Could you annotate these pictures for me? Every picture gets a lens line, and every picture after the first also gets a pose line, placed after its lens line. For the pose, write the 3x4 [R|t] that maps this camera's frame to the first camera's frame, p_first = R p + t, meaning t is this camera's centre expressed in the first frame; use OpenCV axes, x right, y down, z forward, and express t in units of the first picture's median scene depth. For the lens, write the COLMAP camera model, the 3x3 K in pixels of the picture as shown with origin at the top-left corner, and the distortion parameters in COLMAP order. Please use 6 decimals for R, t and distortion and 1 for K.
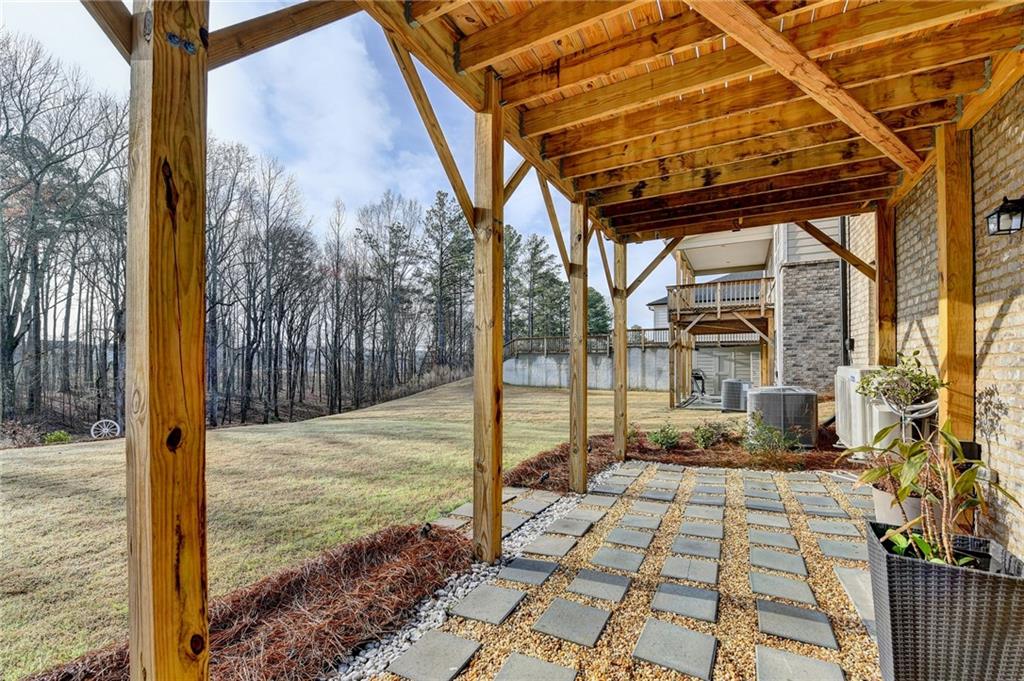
lens RADIAL K [[423.9, 0, 511.7], [0, 423.9, 363.0], [0, 0, 1]] dist [-0.015318, -0.000375]
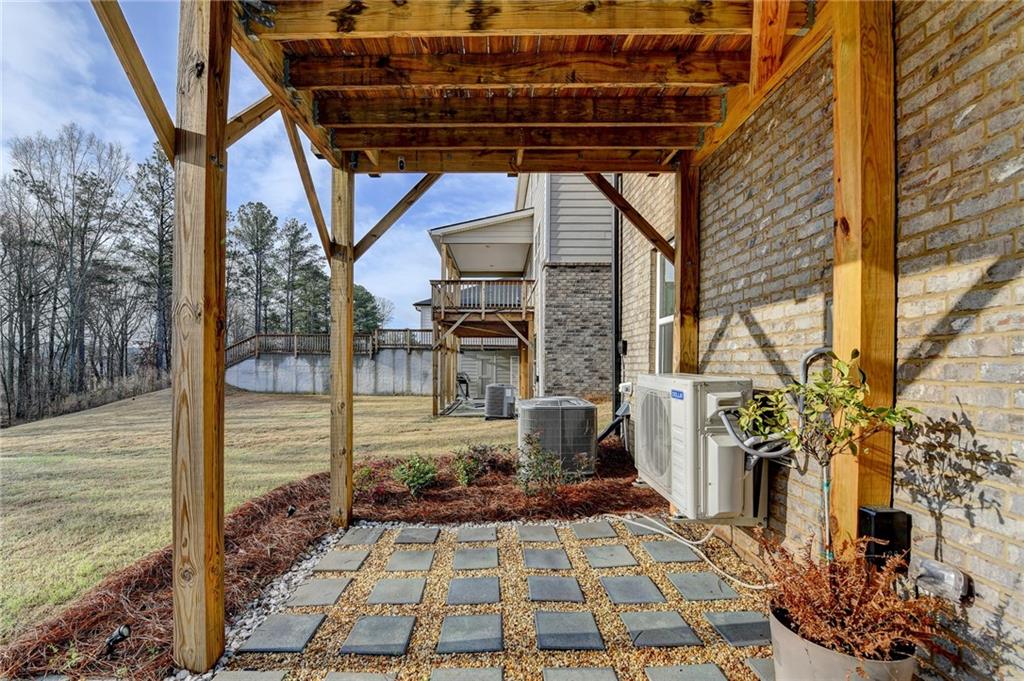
lens RADIAL K [[423.9, 0, 511.7], [0, 423.9, 363.0], [0, 0, 1]] dist [-0.015318, -0.000375]
pose [[0.863334, 0.010877, 0.504516, 0.099034], [-0.007969, 0.999937, -0.007921, -0.001574], [-0.504571, 0.002818, 0.863366, 0.215697]]
